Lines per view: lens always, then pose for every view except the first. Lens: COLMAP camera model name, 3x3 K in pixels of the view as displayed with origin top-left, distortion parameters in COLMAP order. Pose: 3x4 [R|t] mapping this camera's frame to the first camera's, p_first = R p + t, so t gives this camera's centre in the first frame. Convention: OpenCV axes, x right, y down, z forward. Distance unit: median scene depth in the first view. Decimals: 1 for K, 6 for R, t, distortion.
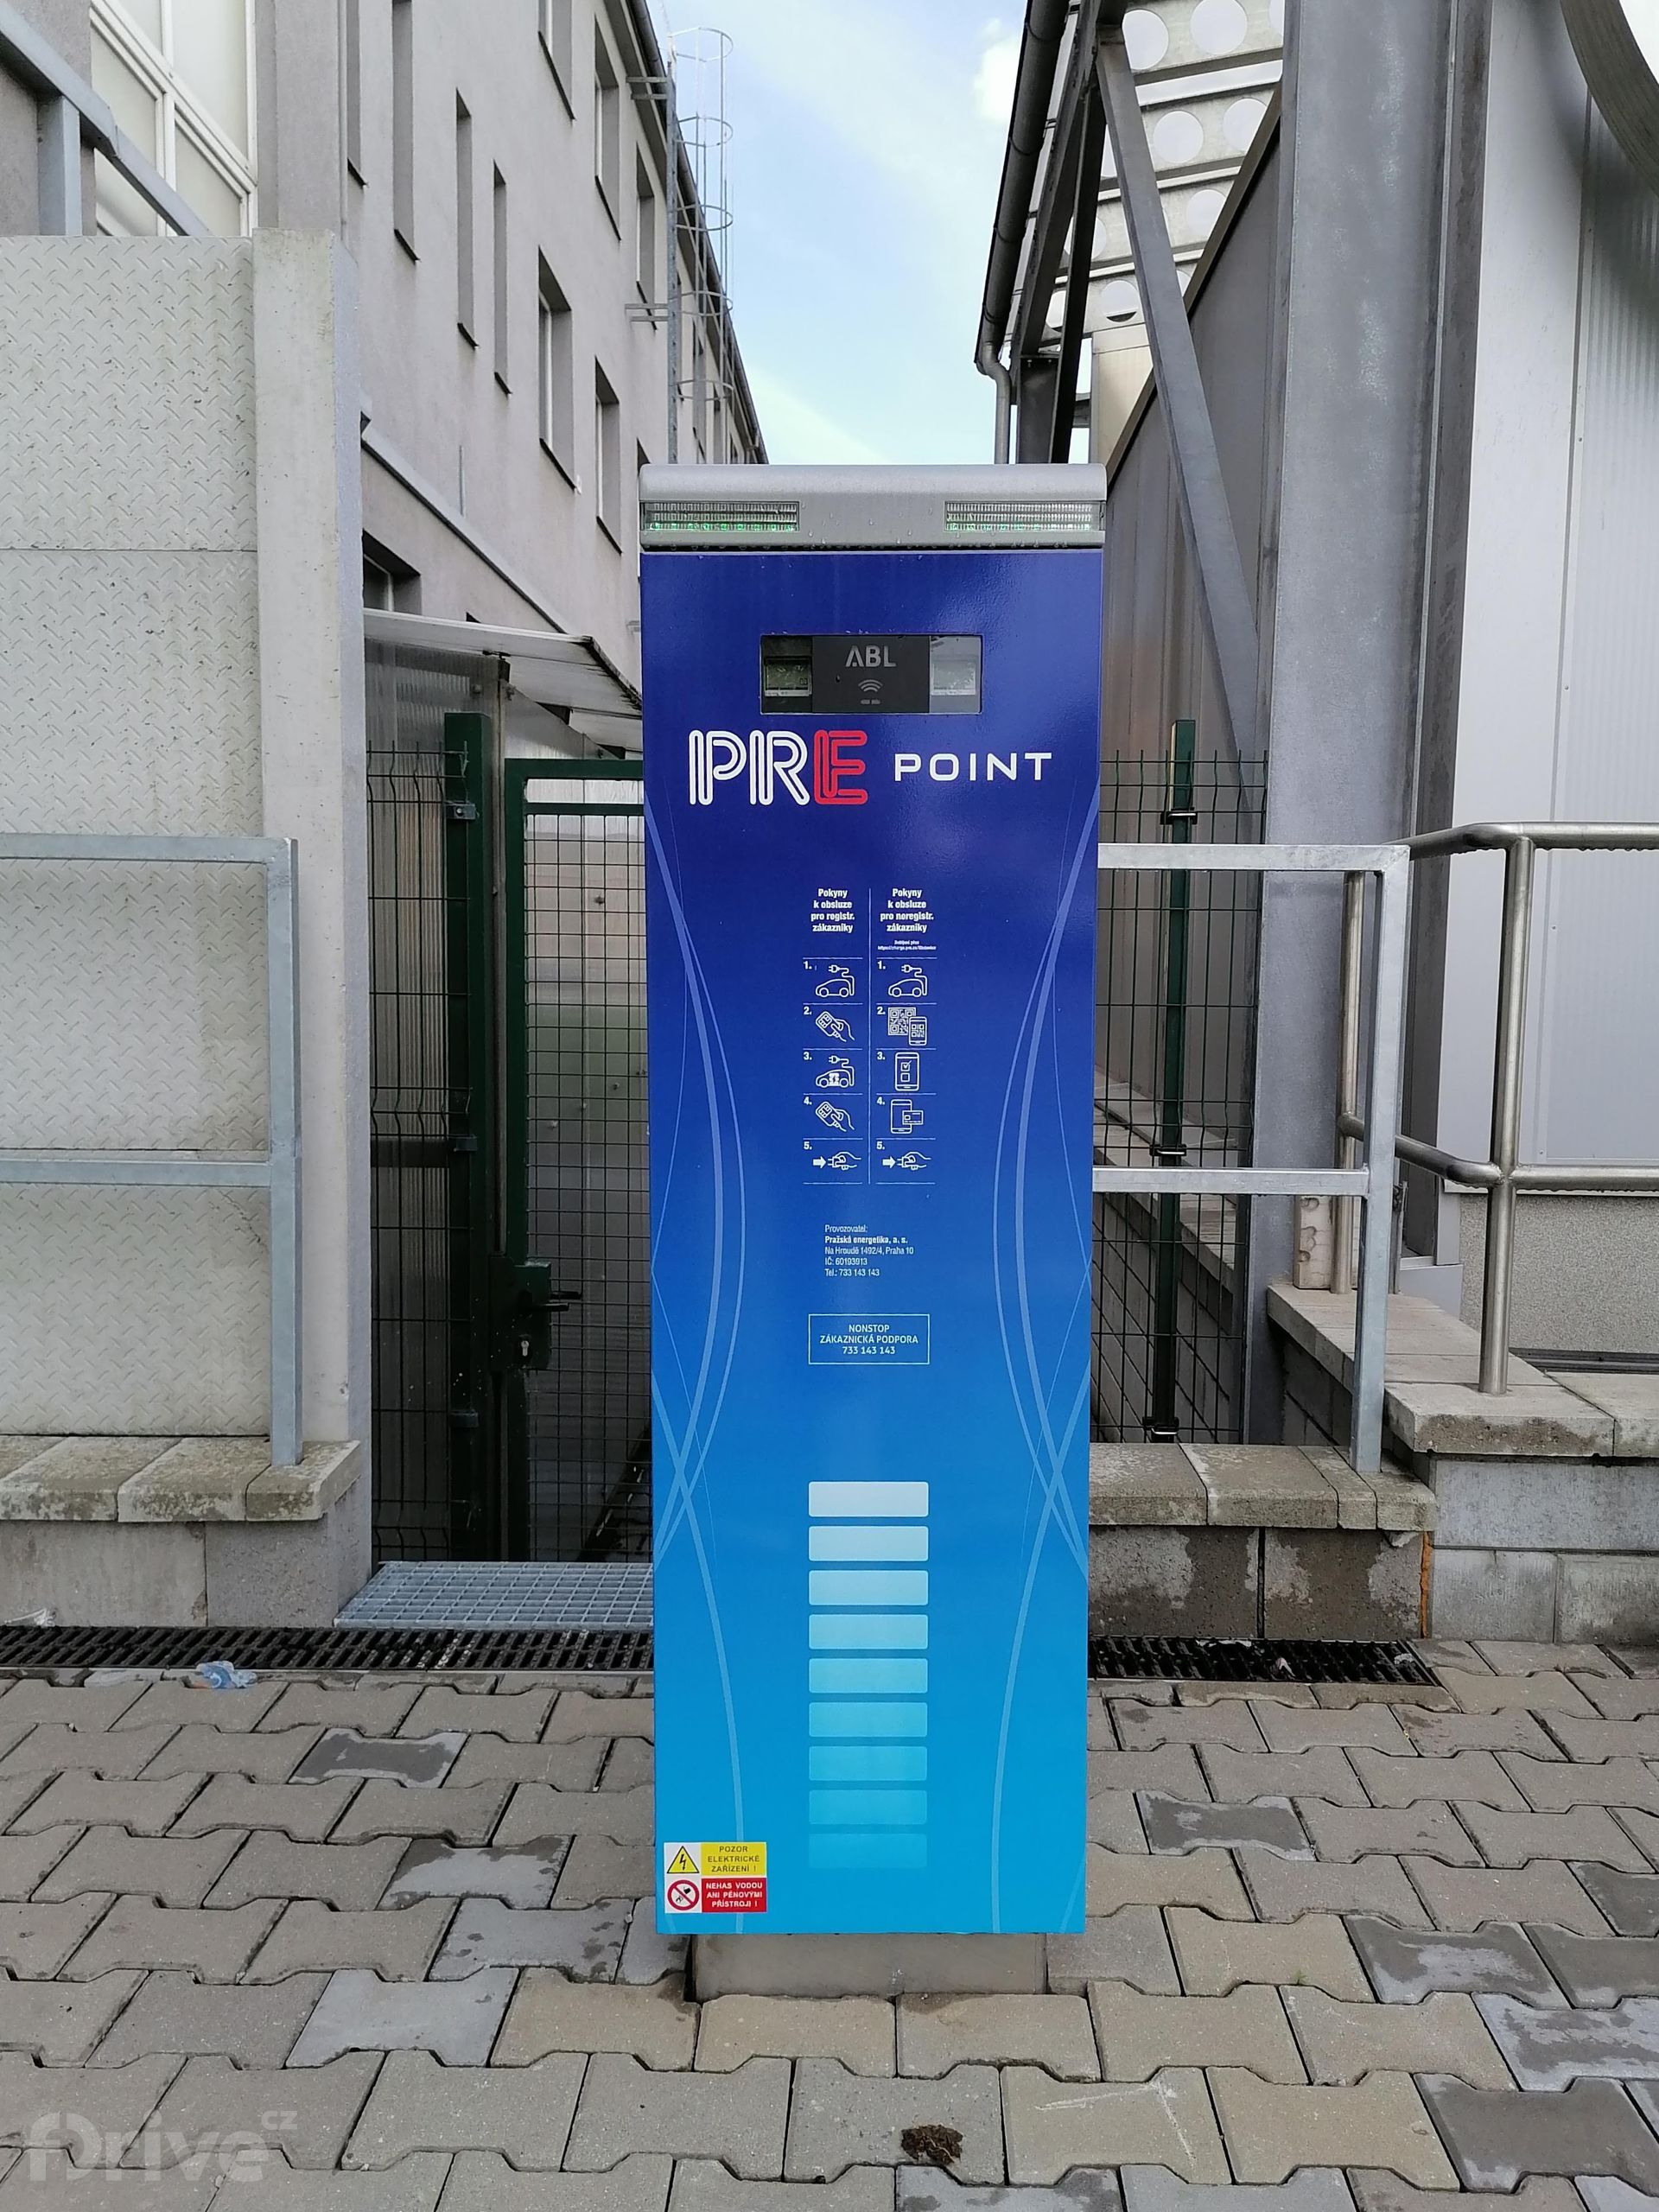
lens RADIAL K [[1618.8, 0, 829.5], [0, 1618.8, 1106.0], [0, 0, 1]] dist [0.106634, -0.162804]
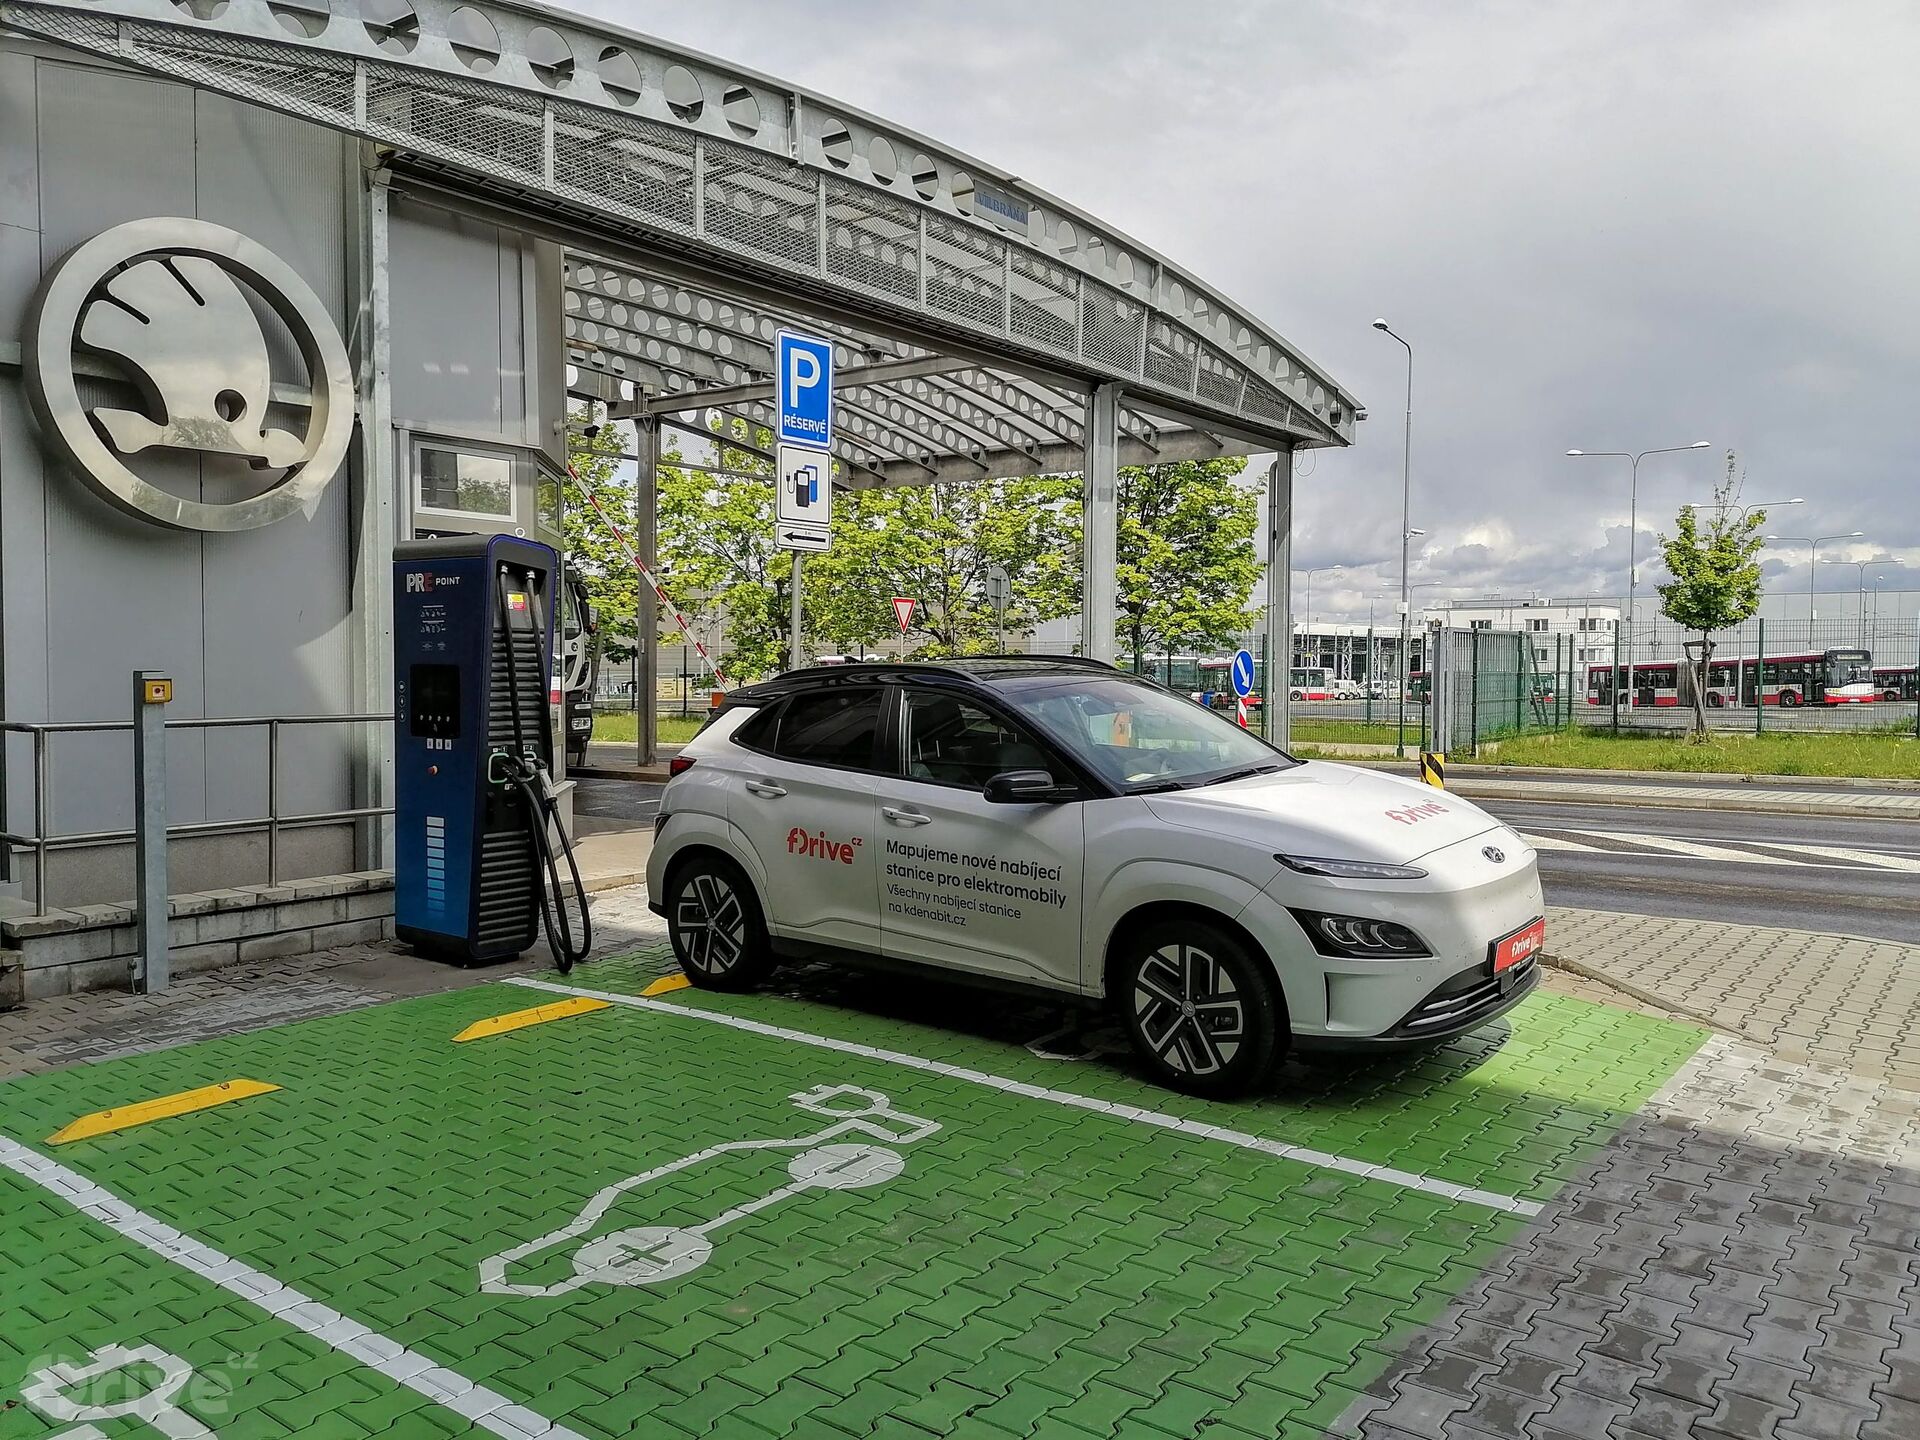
lens RADIAL K [[1405.1, 0, 968.7], [0, 1405.1, 703.8], [0, 0, 1]] dist [0.106634, -0.162804]
pose [[0.565145, -0.034735, 0.824260, -0.748376], [0.069359, 0.997577, -0.005516, -0.070825], [-0.822071, 0.060287, 0.566185, -1.827266]]
